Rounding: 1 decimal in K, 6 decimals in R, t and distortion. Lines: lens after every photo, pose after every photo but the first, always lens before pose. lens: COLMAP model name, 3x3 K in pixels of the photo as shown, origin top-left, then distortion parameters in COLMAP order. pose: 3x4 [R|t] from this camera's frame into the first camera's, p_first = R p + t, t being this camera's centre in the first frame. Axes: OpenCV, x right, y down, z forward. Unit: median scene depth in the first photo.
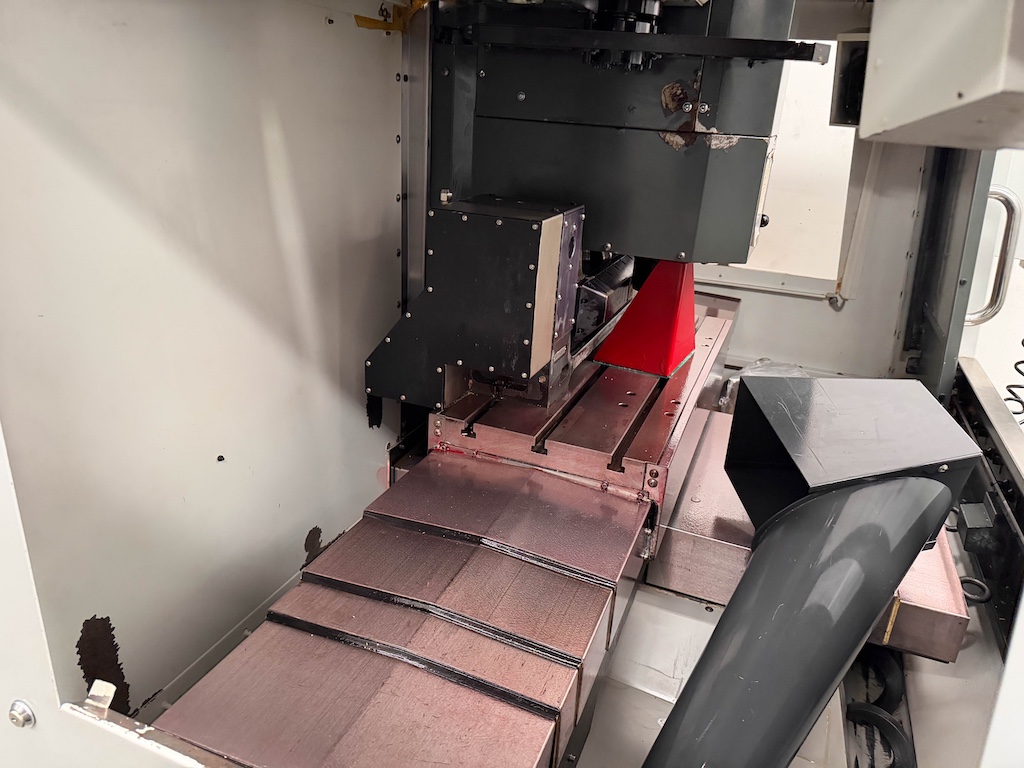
lens RADIAL K [[735.9, 0, 512.0], [0, 735.9, 384.0], [0, 0, 1]] dist [0.006541, 0.004757]
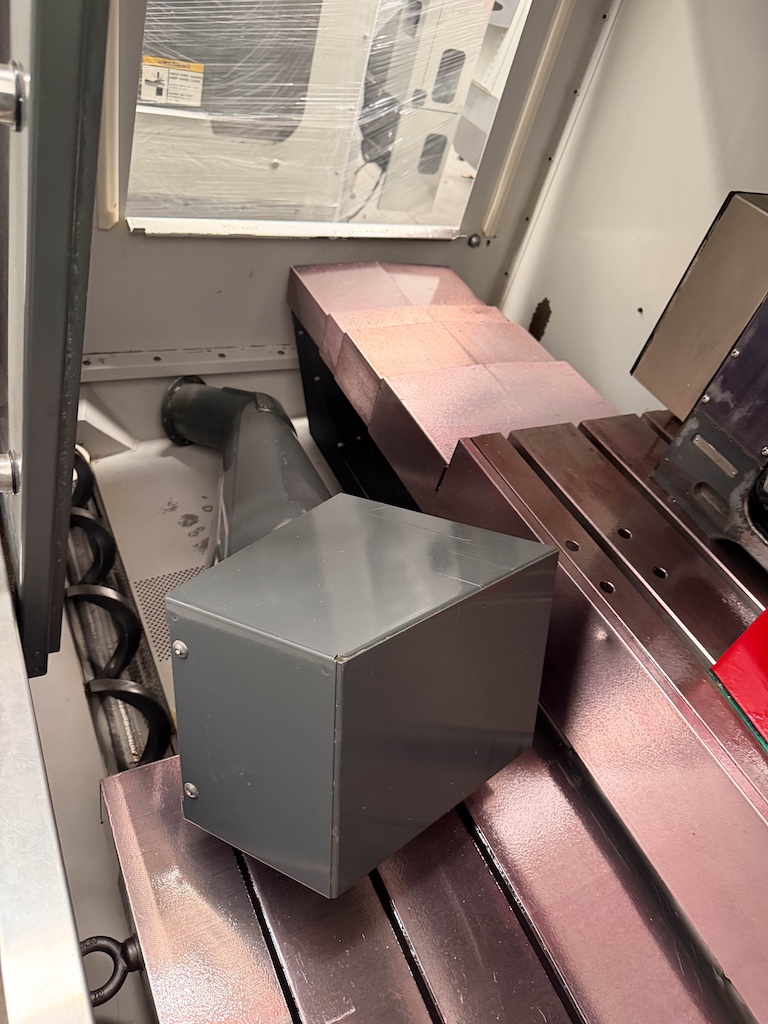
lens RADIAL K [[741.9, 0, 384.0], [0, 741.9, 512.0], [0, 0, 1]] dist [-0.004582, -0.008441]
pose [[-0.625968, 0.354909, -0.694409, 0.805583], [-0.521851, 0.471064, 0.711175, -0.369731], [0.579514, 0.807551, -0.109662, 0.999101]]
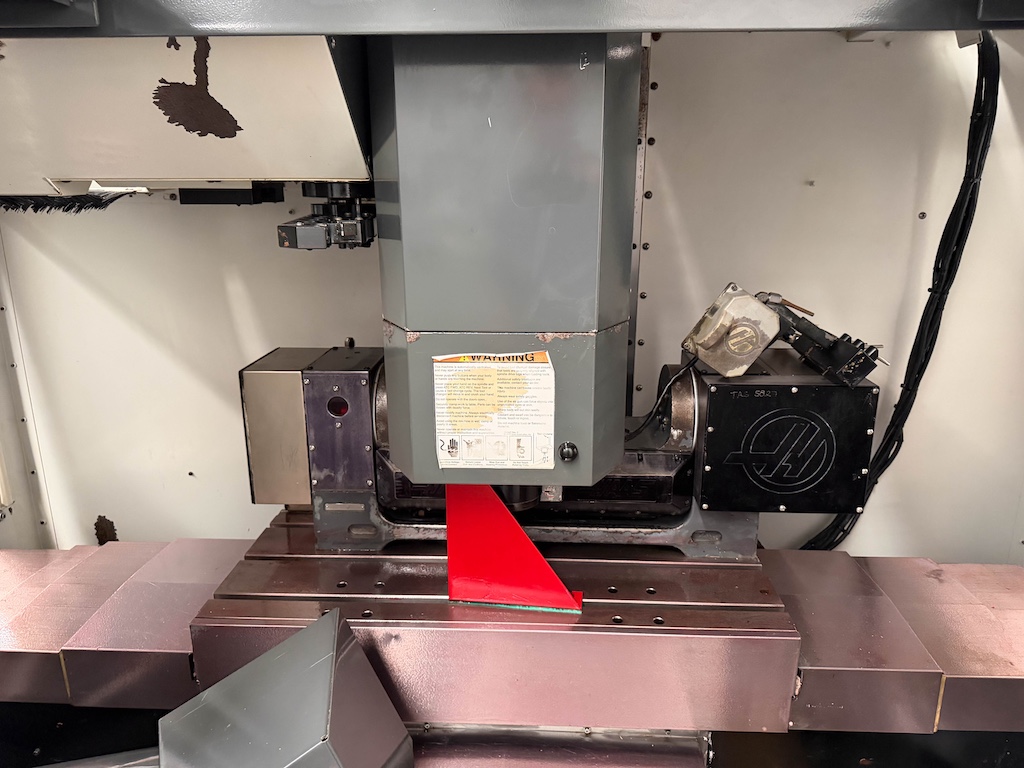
lens RADIAL K [[734.8, 0, 518.9], [0, 734.8, 380.4], [0, 0, 1]] dist [0.011871, -0.018499]
pose [[0.326028, 0.188047, -0.926469, 1.119450], [-0.322026, 0.943497, 0.078181, -0.387647], [0.888822, 0.272858, 0.368163, 0.843582]]
